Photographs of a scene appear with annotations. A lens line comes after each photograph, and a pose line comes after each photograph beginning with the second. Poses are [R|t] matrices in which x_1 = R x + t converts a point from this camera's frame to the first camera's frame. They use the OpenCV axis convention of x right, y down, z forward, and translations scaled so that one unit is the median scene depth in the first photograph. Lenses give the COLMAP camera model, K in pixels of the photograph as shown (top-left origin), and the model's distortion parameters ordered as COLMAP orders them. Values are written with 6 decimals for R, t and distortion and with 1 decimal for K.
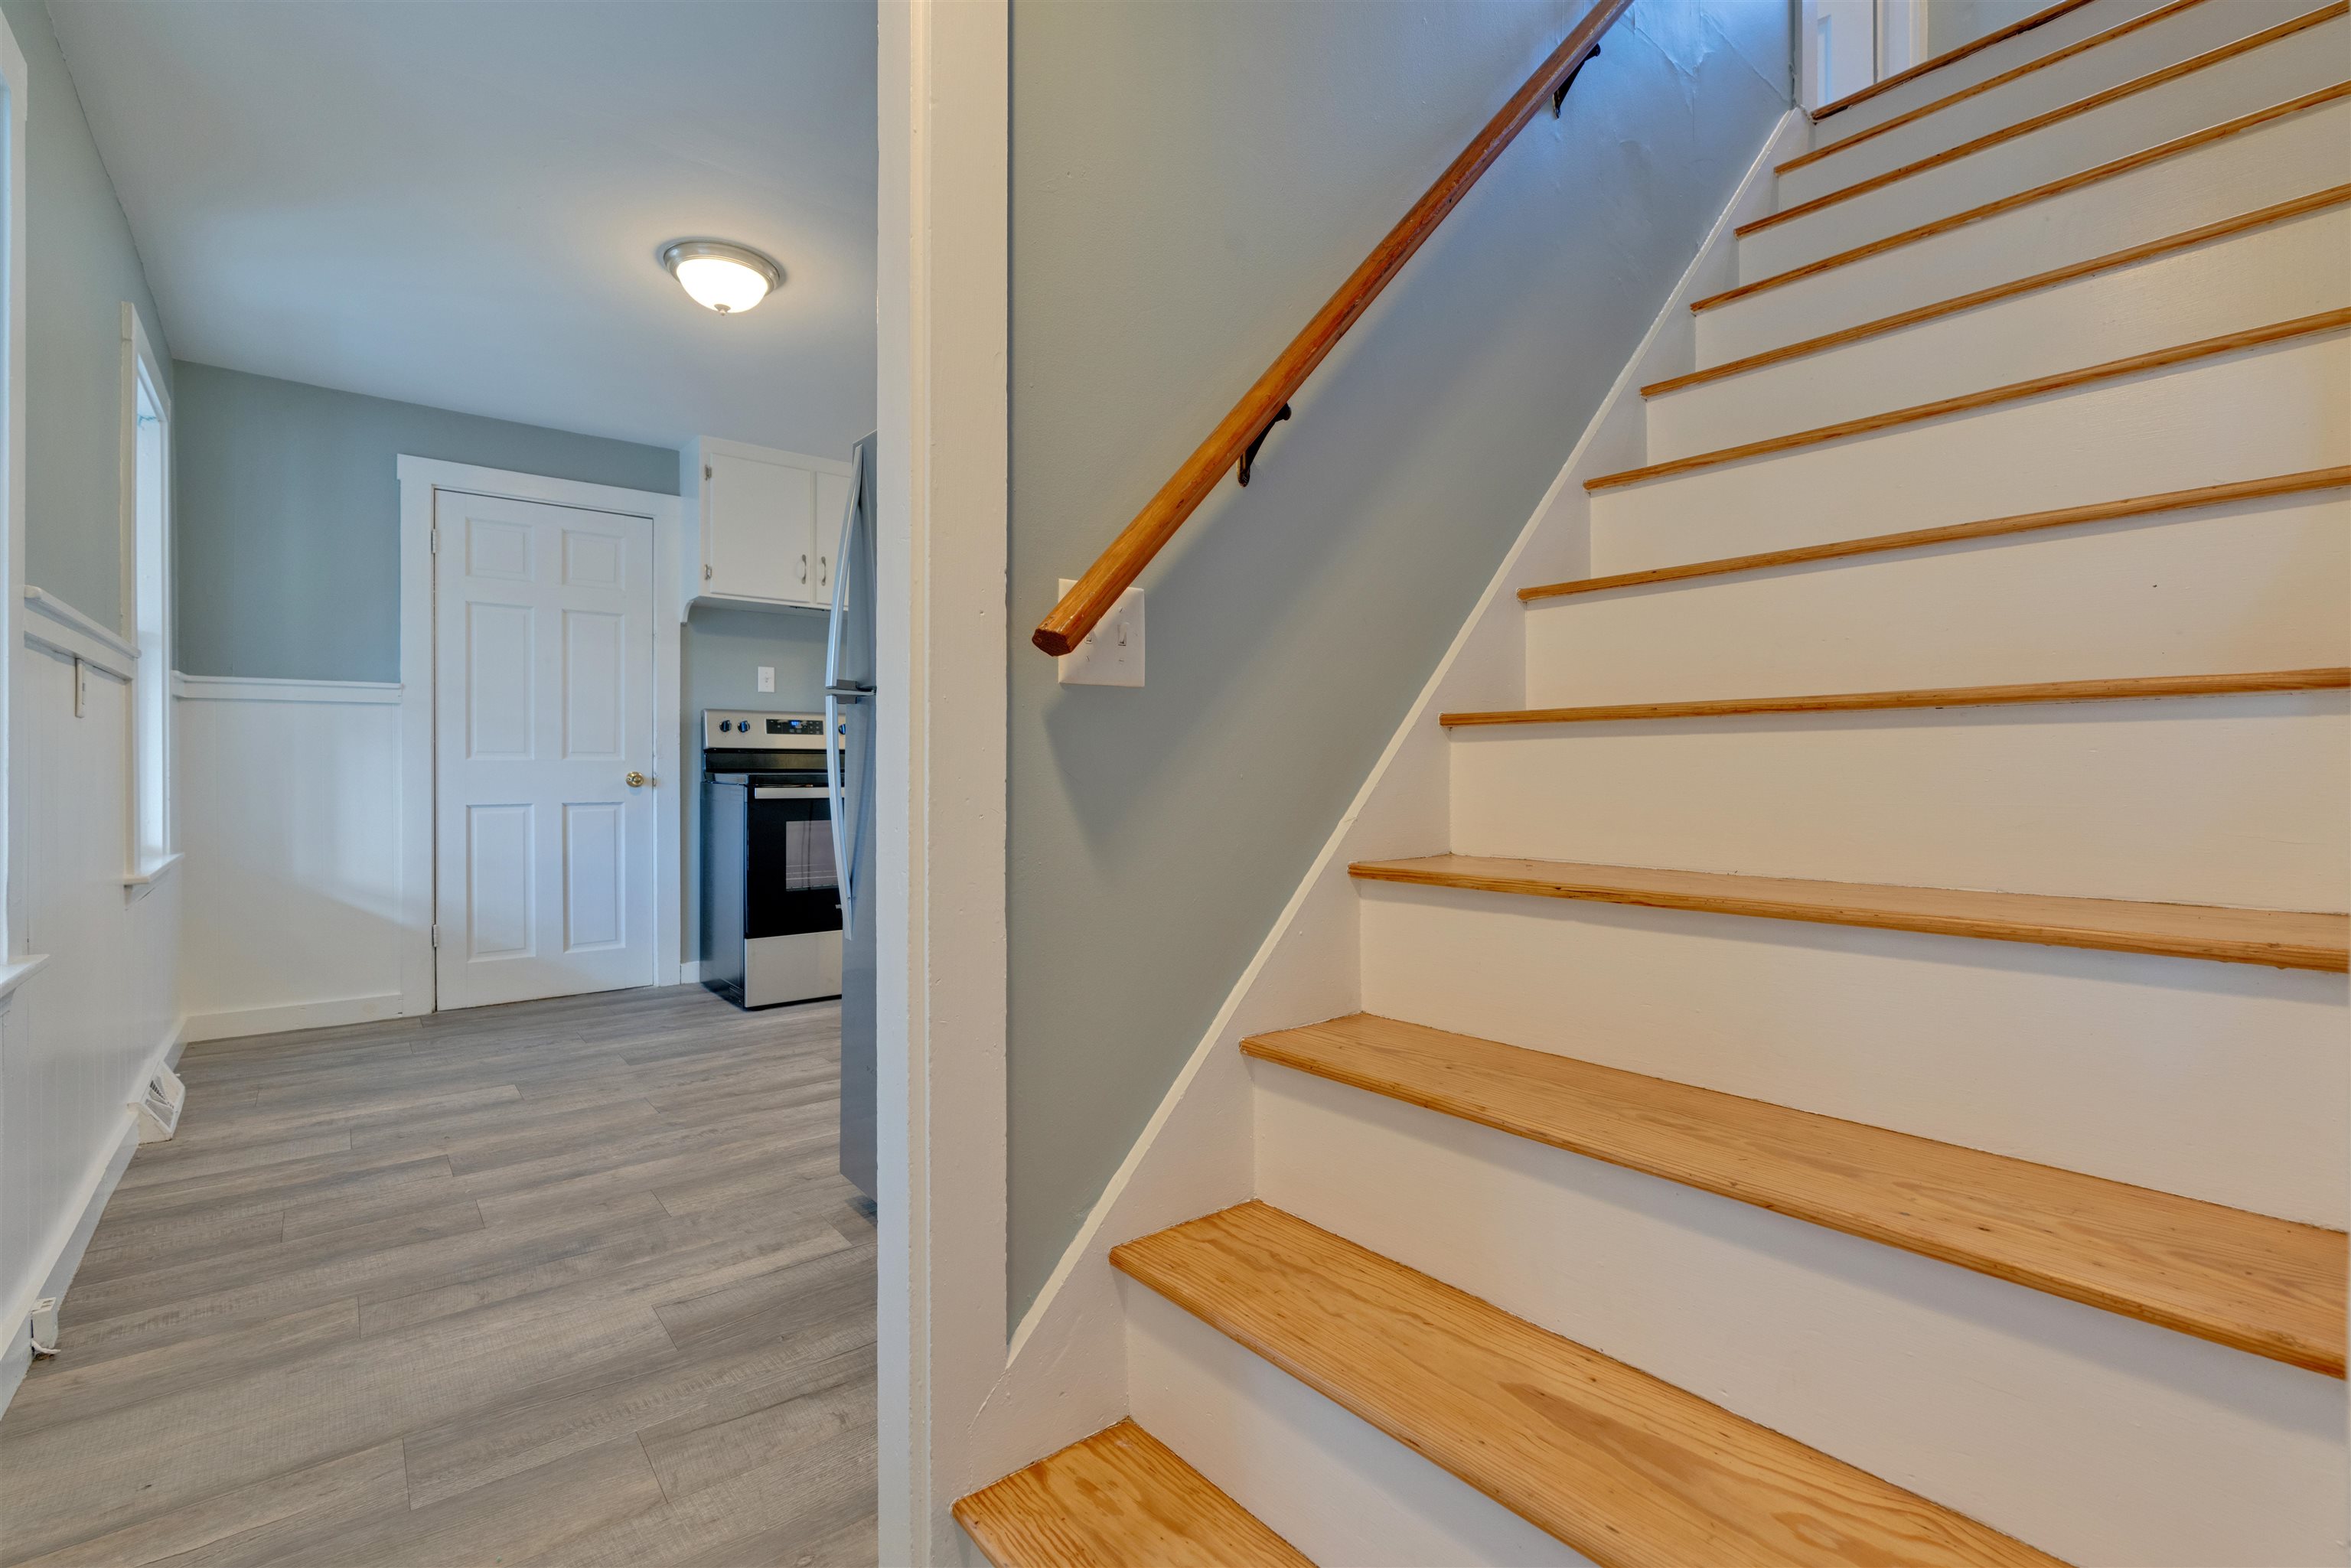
lens RADIAL K [[1052.6, 0, 1185.3], [0, 1052.6, 766.9], [0, 0, 1]] dist [-0.009413, 0.001392]
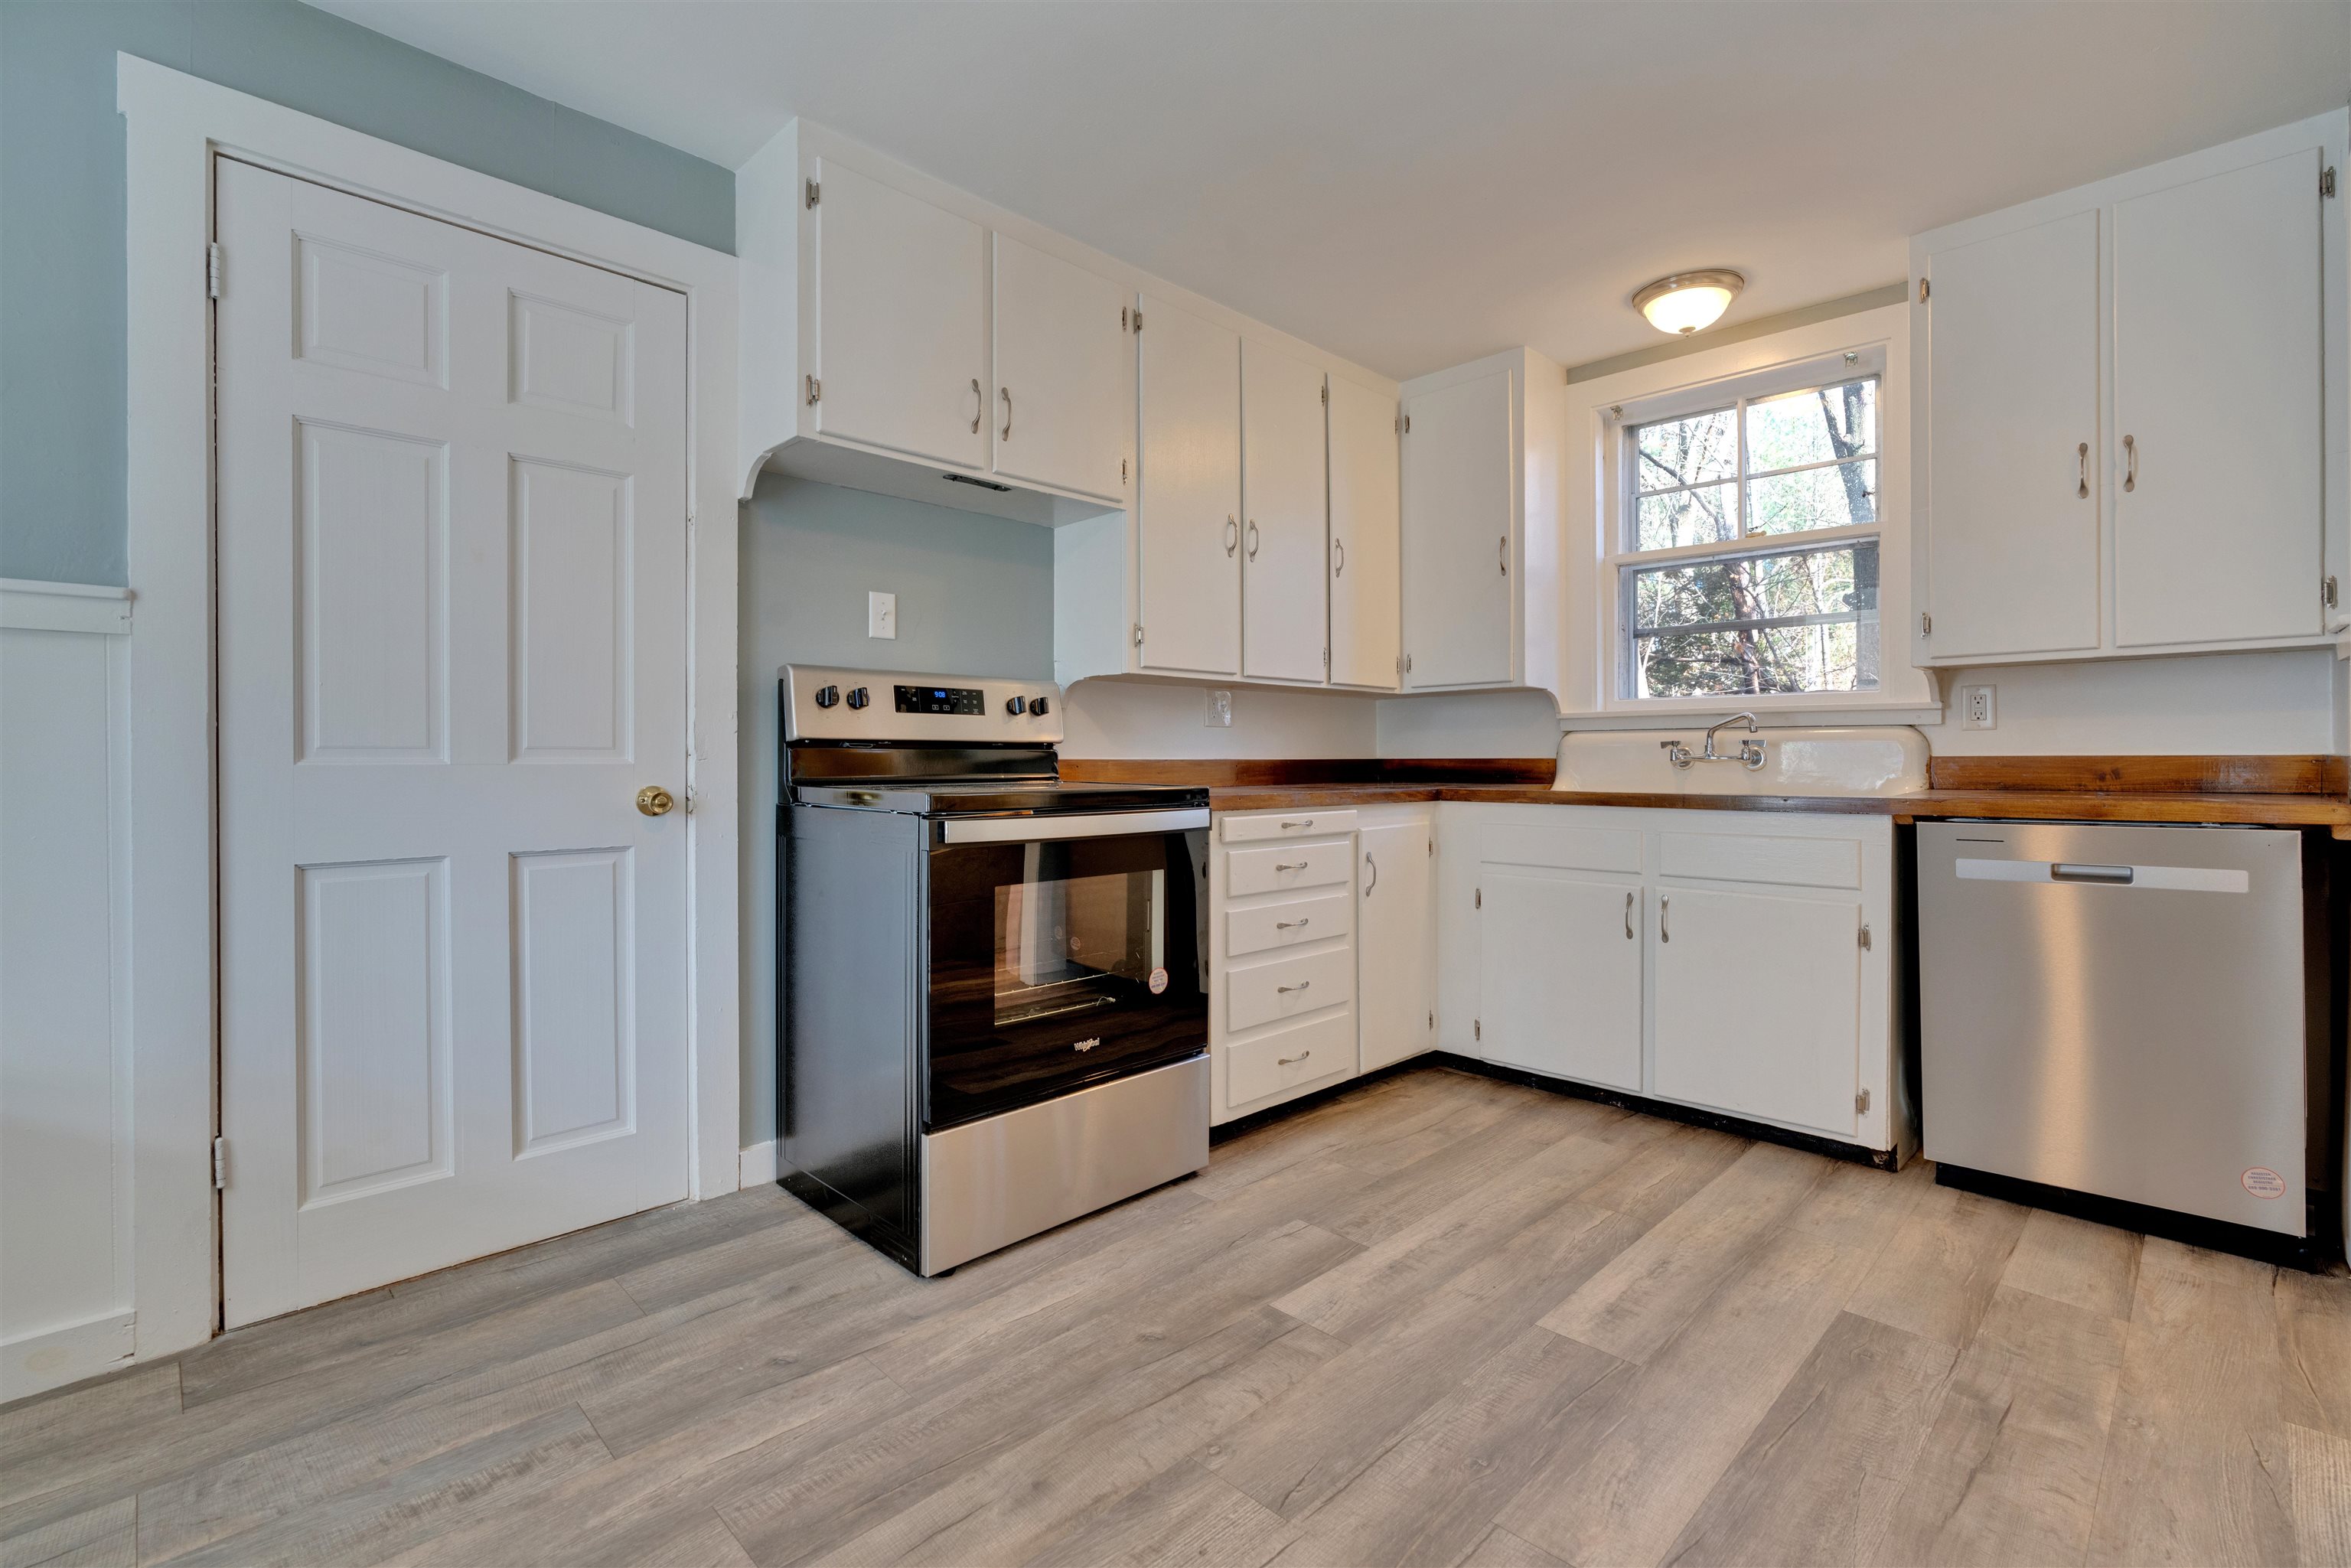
lens RADIAL K [[1053.7, 0, 1190.0], [0, 1053.7, 761.1], [0, 0, 1]] dist [-0.005162, 0.000626]
pose [[0.994599, -0.002885, 0.103756, -0.414752], [0.002878, 0.999996, 0.000221, -0.008533], [-0.103756, 0.000079, 0.994603, 0.606400]]
